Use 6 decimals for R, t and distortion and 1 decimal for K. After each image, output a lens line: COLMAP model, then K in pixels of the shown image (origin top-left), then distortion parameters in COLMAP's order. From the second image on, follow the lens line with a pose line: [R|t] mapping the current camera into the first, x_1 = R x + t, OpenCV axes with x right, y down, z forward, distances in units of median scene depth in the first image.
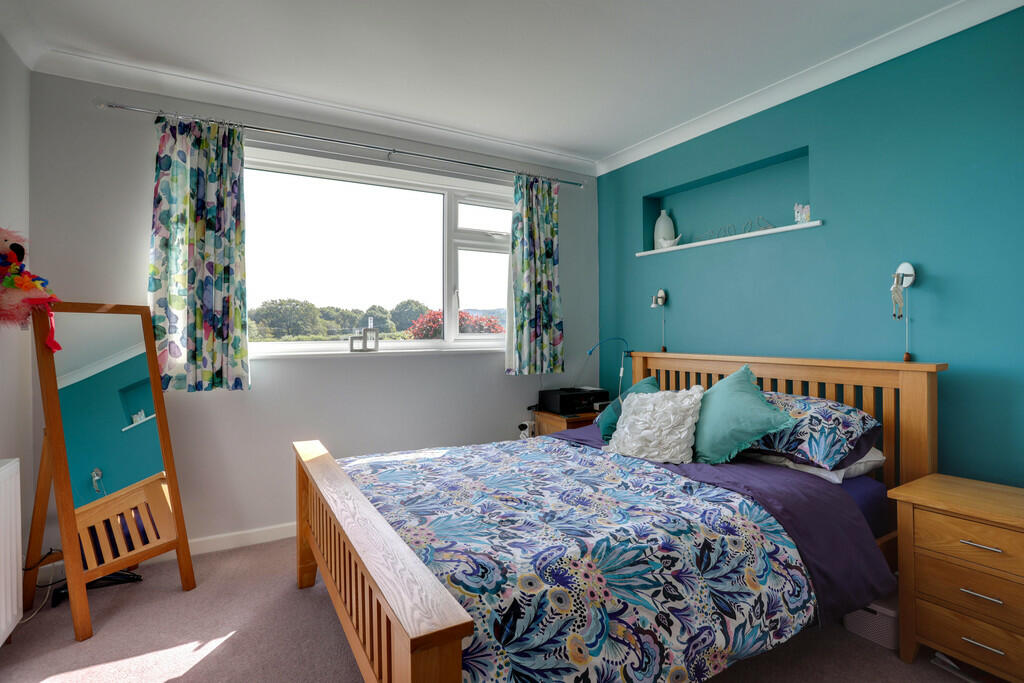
lens RADIAL K [[496.7, 0, 515.0], [0, 496.7, 332.0], [0, 0, 1]] dist [-0.033515, 0.001353]
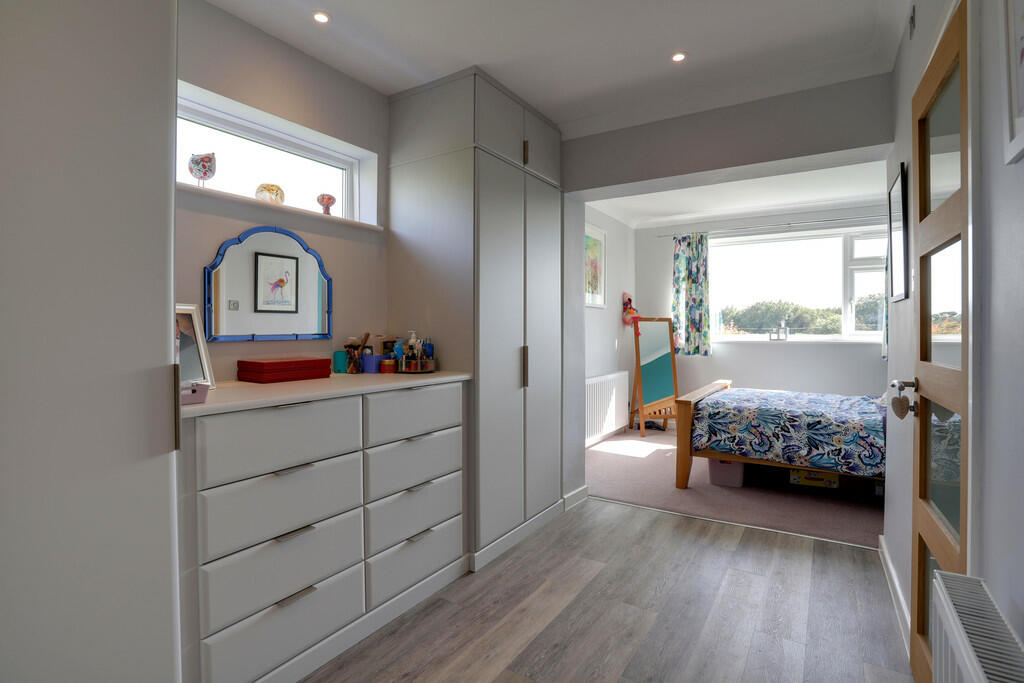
lens RADIAL K [[496.7, 0, 512.7], [0, 496.7, 333.3], [0, 0, 1]] dist [-0.033515, 0.001353]
pose [[0.458133, 0.012629, -0.888794, 1.007094], [-0.000092, 0.999900, 0.014160, -0.012759], [0.888884, -0.006405, 0.458088, -0.767852]]
